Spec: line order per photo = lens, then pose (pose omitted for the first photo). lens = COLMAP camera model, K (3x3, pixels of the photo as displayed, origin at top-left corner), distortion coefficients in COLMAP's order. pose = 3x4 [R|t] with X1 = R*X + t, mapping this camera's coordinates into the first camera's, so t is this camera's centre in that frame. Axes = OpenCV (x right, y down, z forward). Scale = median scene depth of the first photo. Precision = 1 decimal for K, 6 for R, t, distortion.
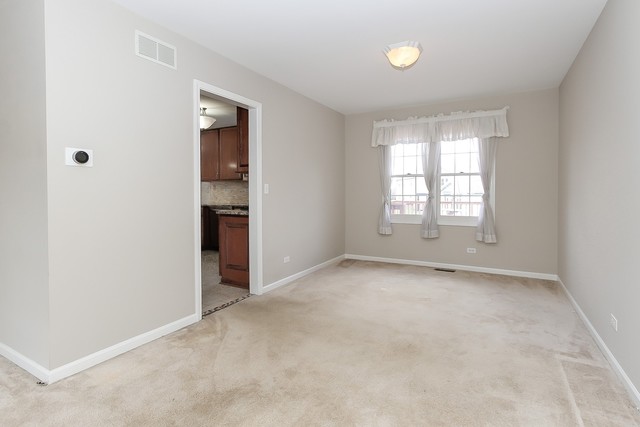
lens RADIAL K [[323.8, 0, 319.3], [0, 323.8, 203.9], [0, 0, 1]] dist [-0.003659, -0.000306]
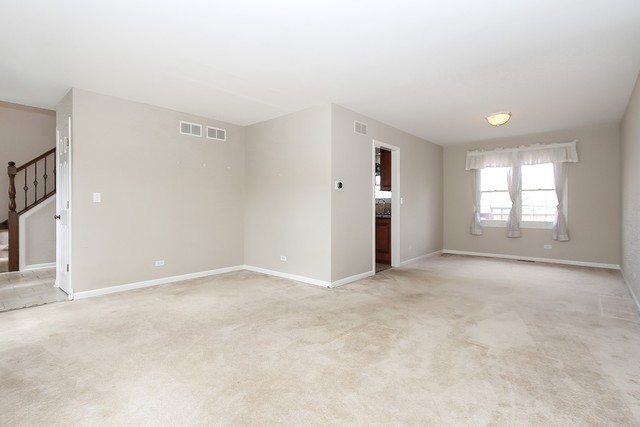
lens RADIAL K [[309.7, 0, 327.1], [0, 309.7, 212.9], [0, 0, 1]] dist [-0.000130, 0.000058]
pose [[0.981553, 0.003345, -0.191160, -0.182250], [-0.006373, 0.999864, -0.015226, 0.029328], [0.191083, 0.016163, 0.981441, -0.436085]]
